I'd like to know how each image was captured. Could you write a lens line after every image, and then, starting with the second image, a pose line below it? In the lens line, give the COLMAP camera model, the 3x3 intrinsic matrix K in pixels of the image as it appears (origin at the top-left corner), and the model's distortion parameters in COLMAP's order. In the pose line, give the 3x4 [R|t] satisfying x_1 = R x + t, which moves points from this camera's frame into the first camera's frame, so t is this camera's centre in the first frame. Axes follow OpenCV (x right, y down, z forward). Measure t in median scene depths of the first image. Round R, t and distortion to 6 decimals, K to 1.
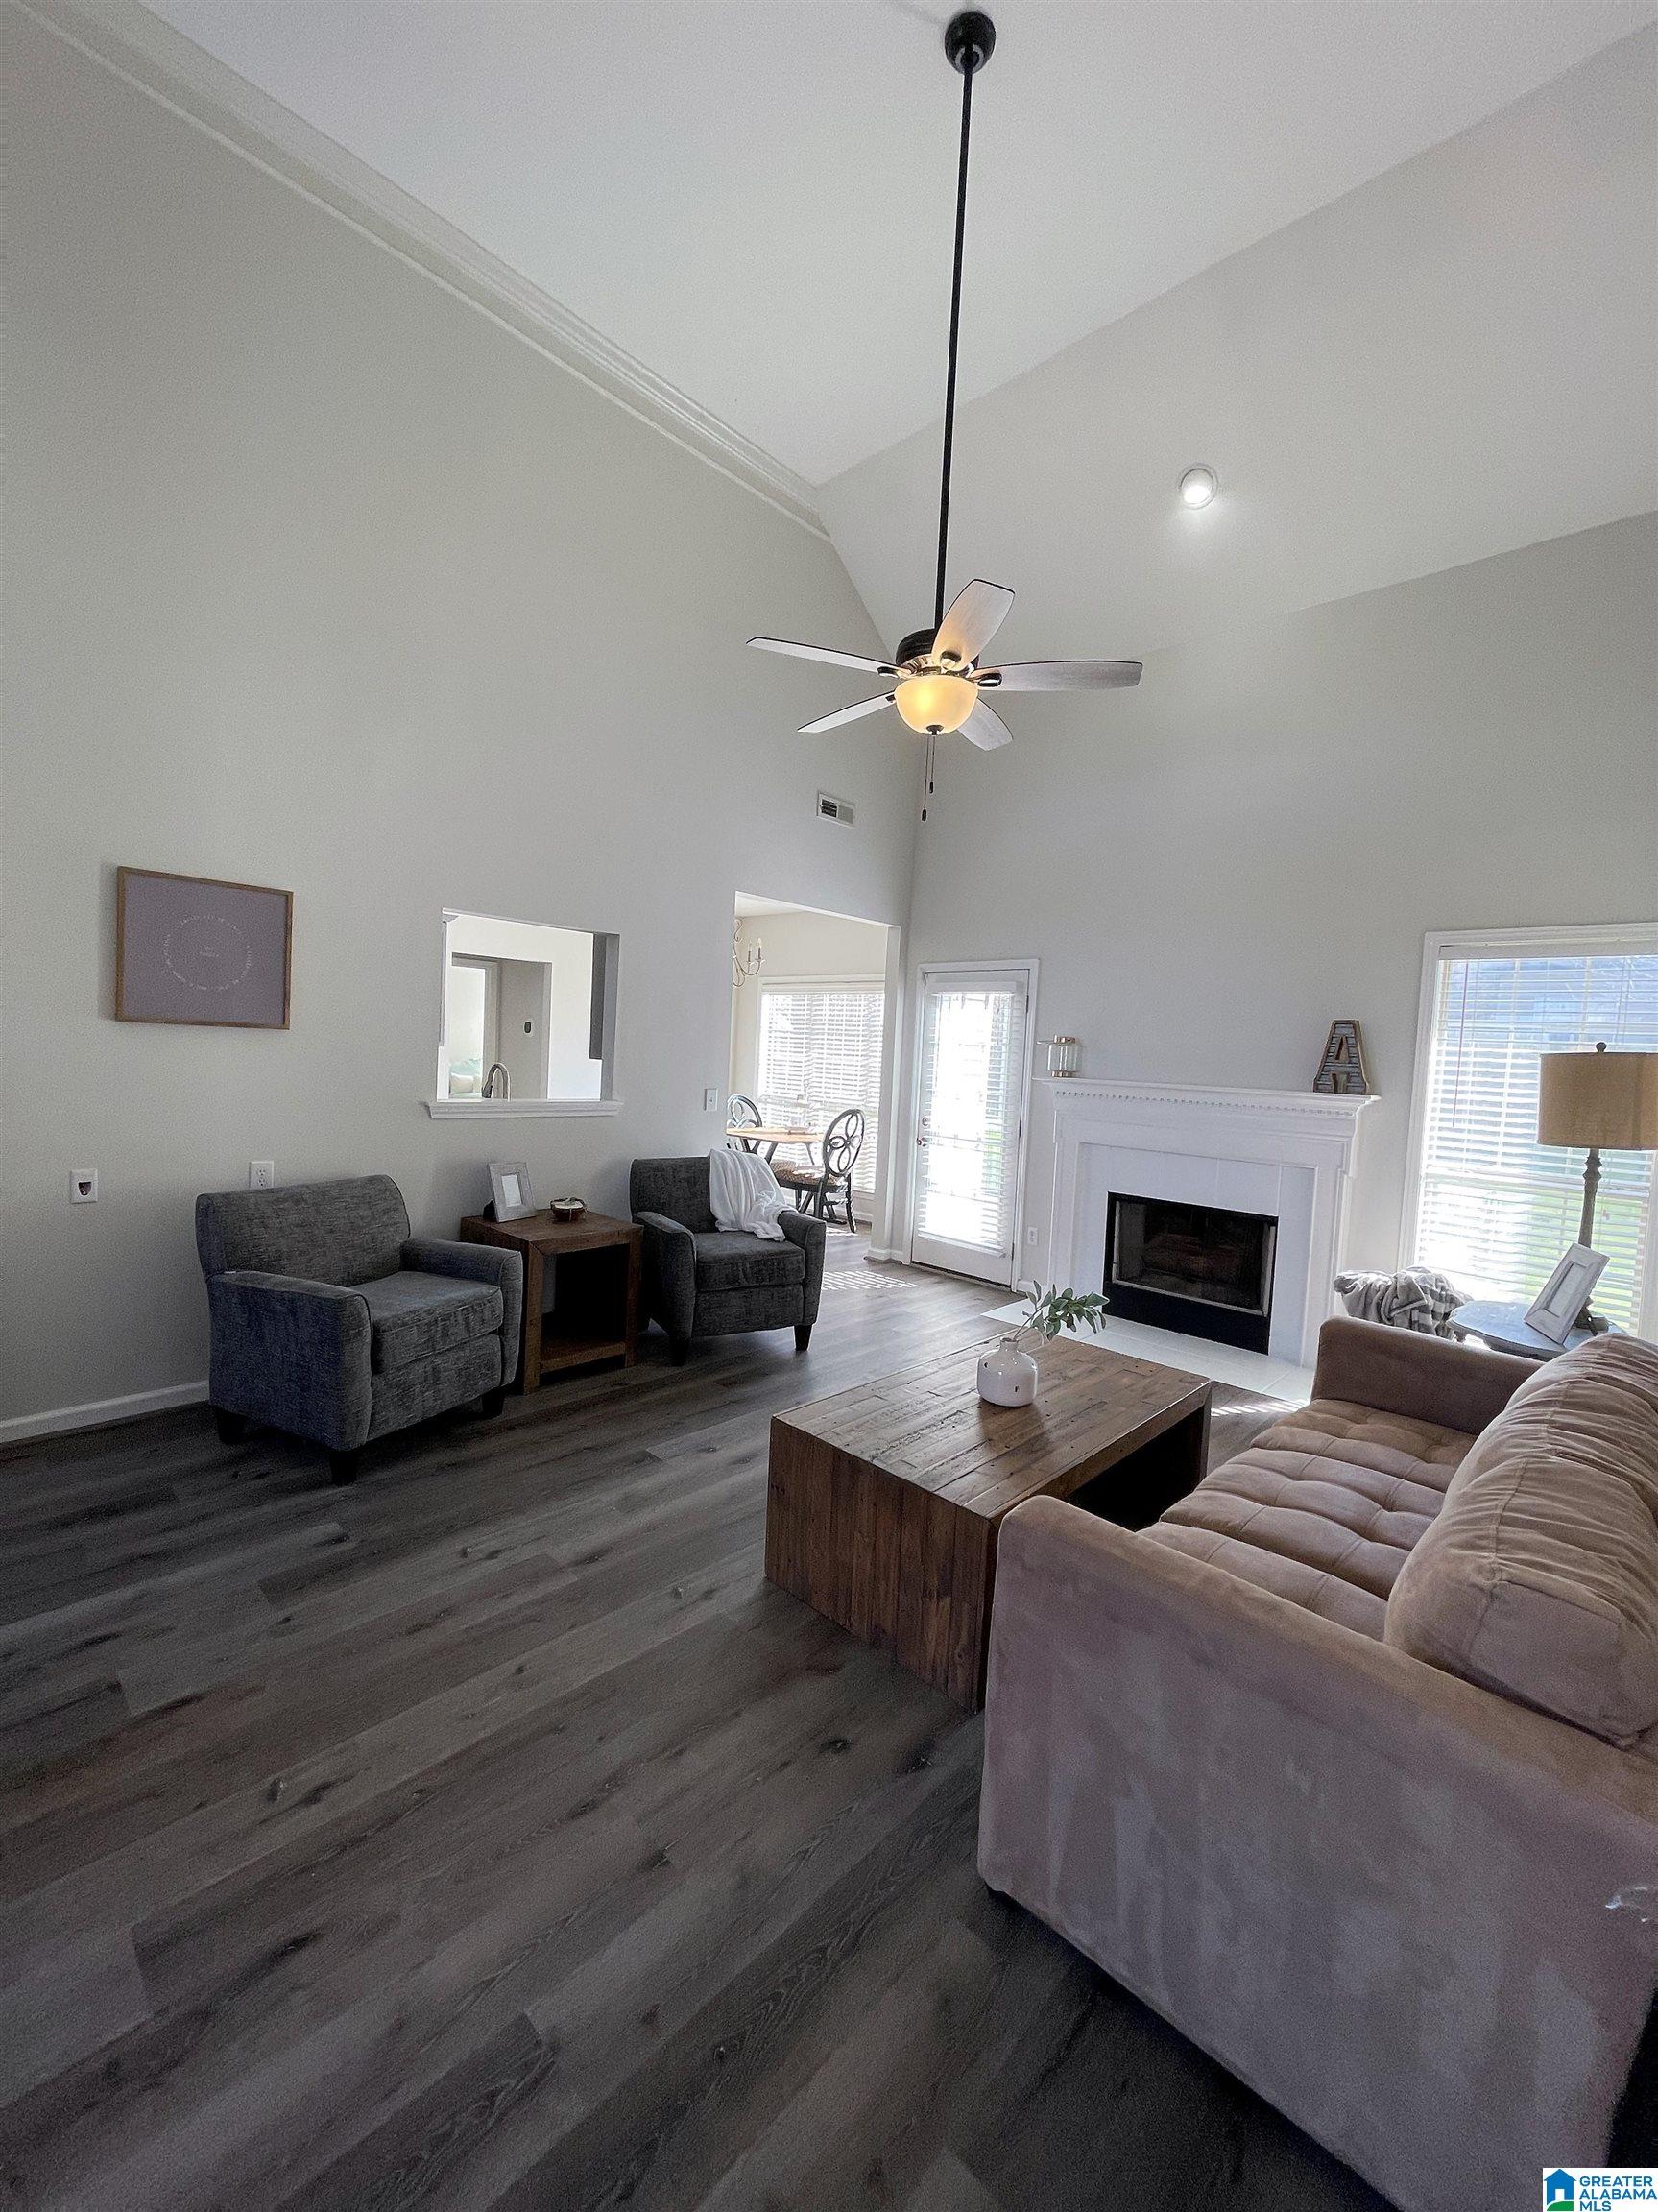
lens RADIAL K [[890.5, 0, 832.9], [0, 890.5, 1099.8], [0, 0, 1]] dist [-0.015844, -0.000105]
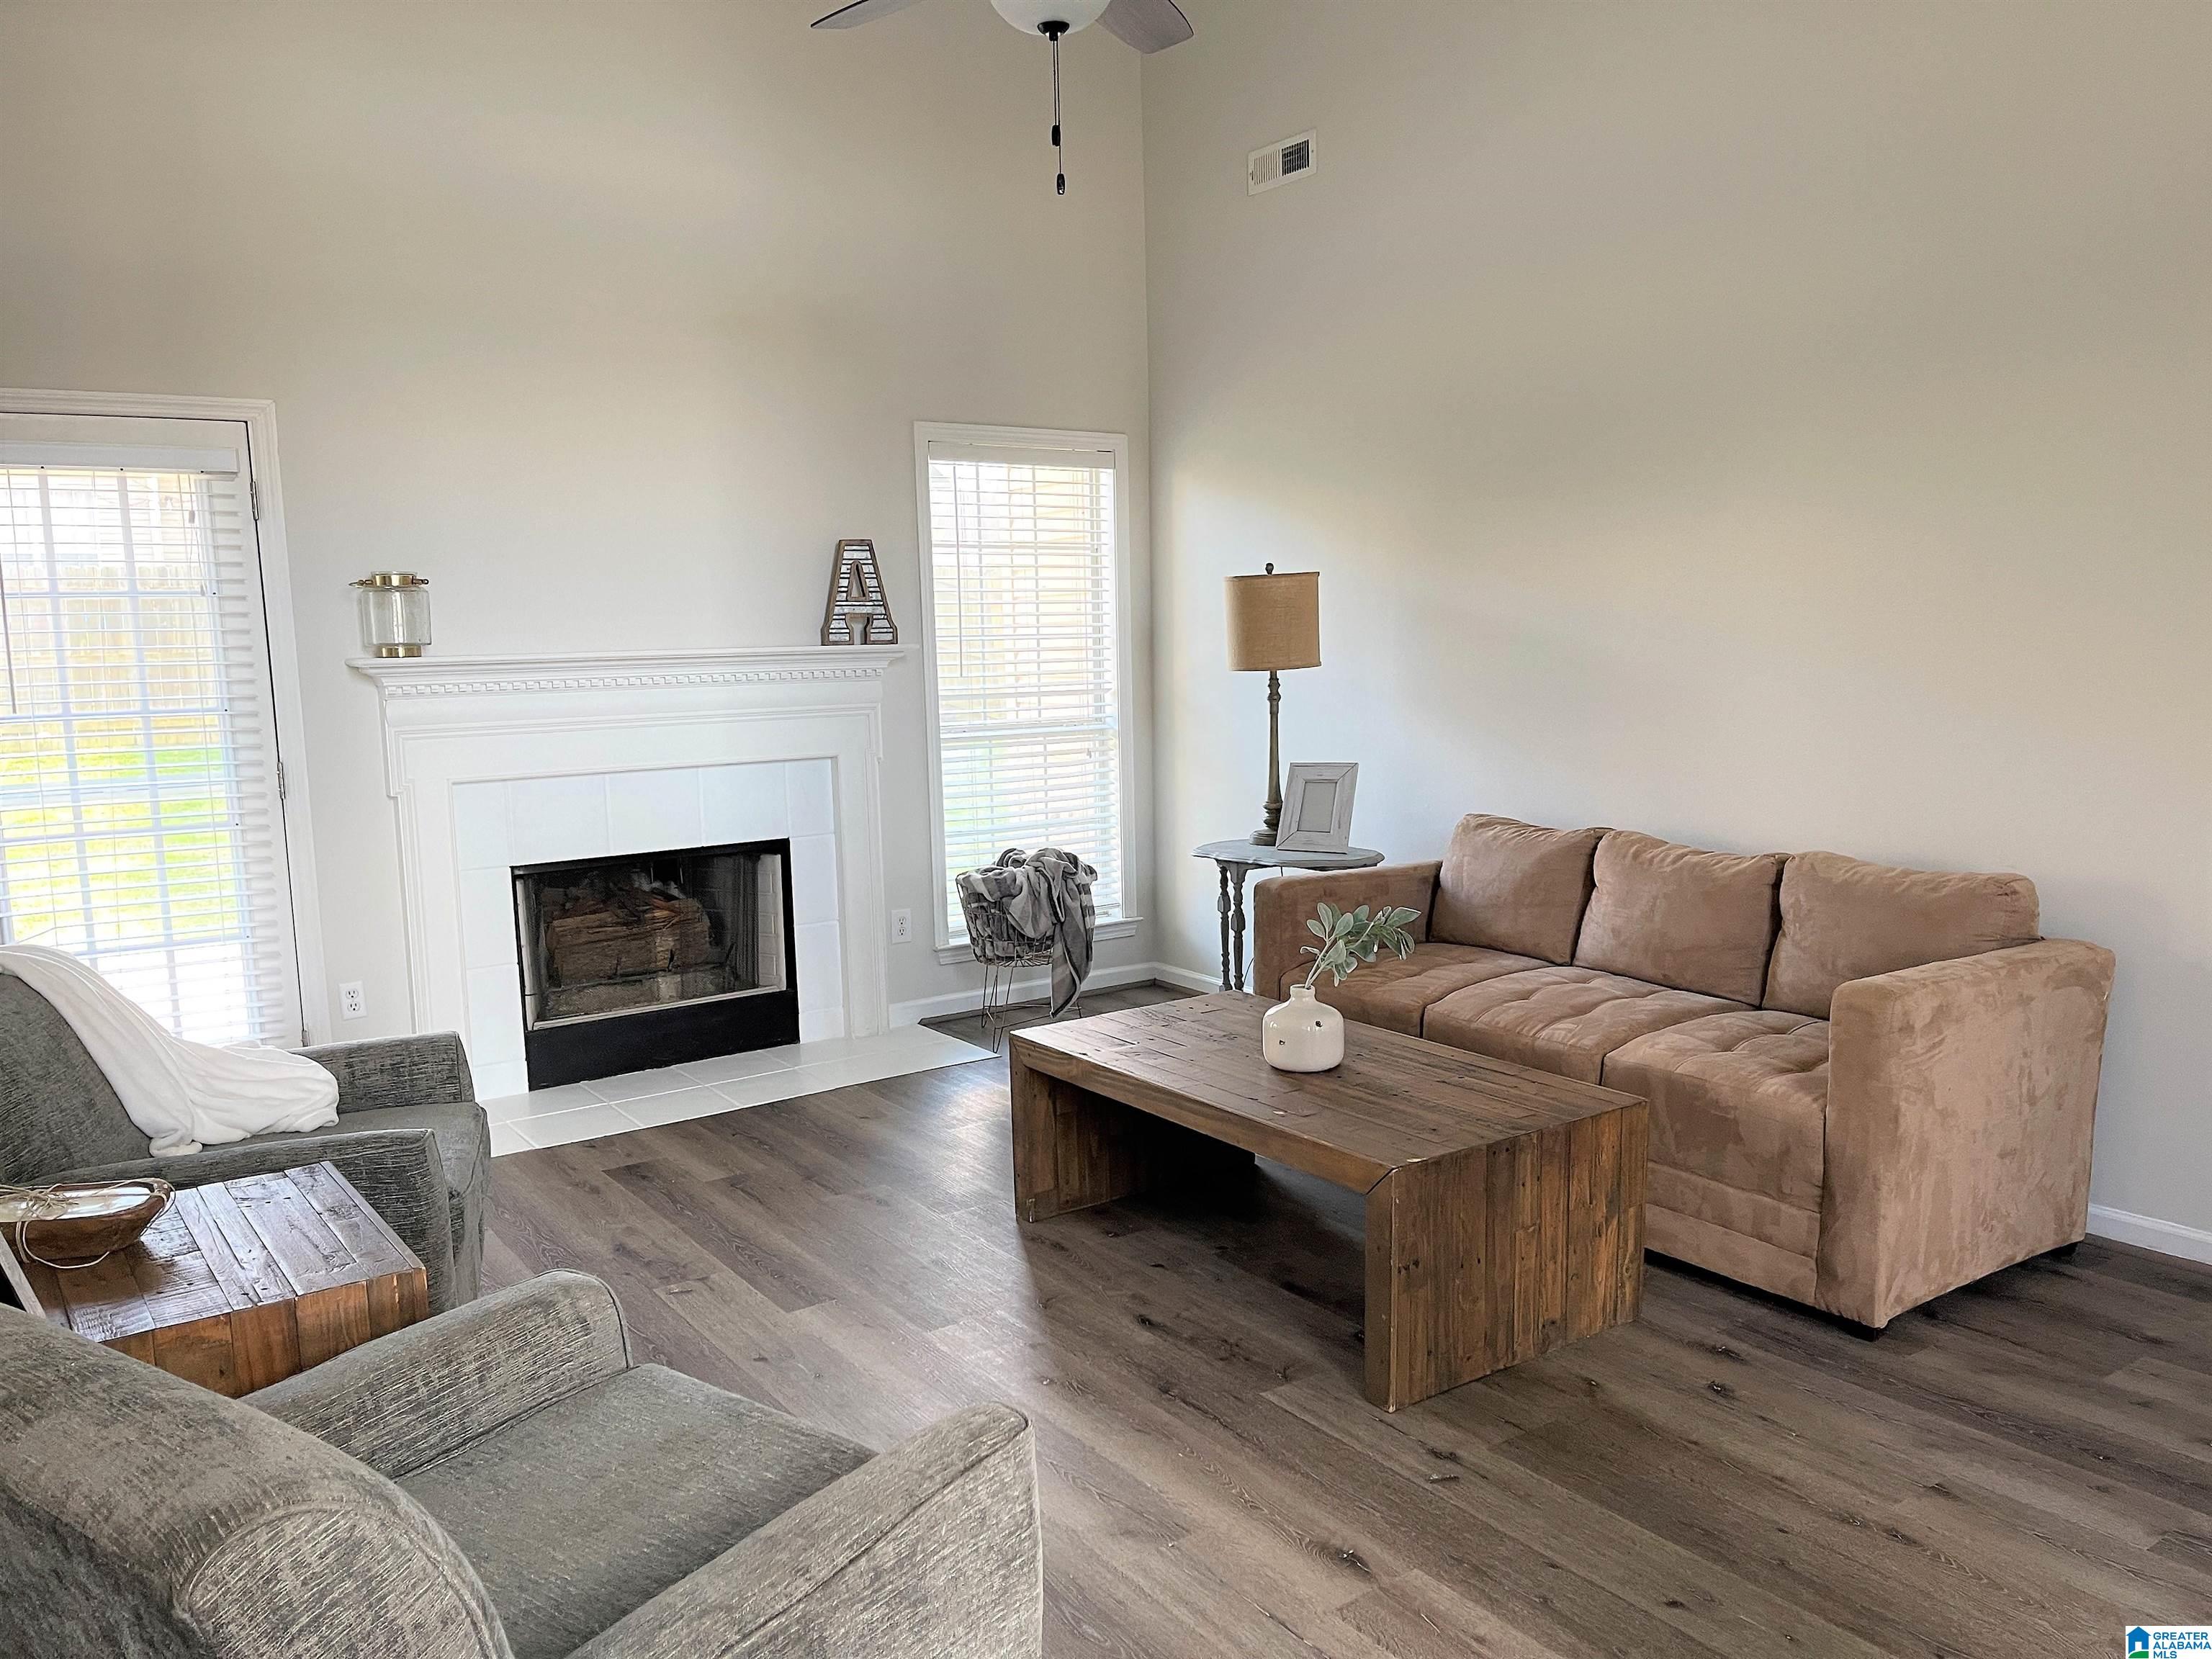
lens RADIAL K [[1692.1, 0, 1105.0], [0, 1692.1, 836.6], [0, 0, 1]] dist [0.022654, -0.000058]
pose [[0.199150, -0.174549, 0.964299, -1.075387], [0.084770, 0.983389, 0.160497, -0.084625], [-0.976296, 0.049780, 0.210639, 0.792054]]
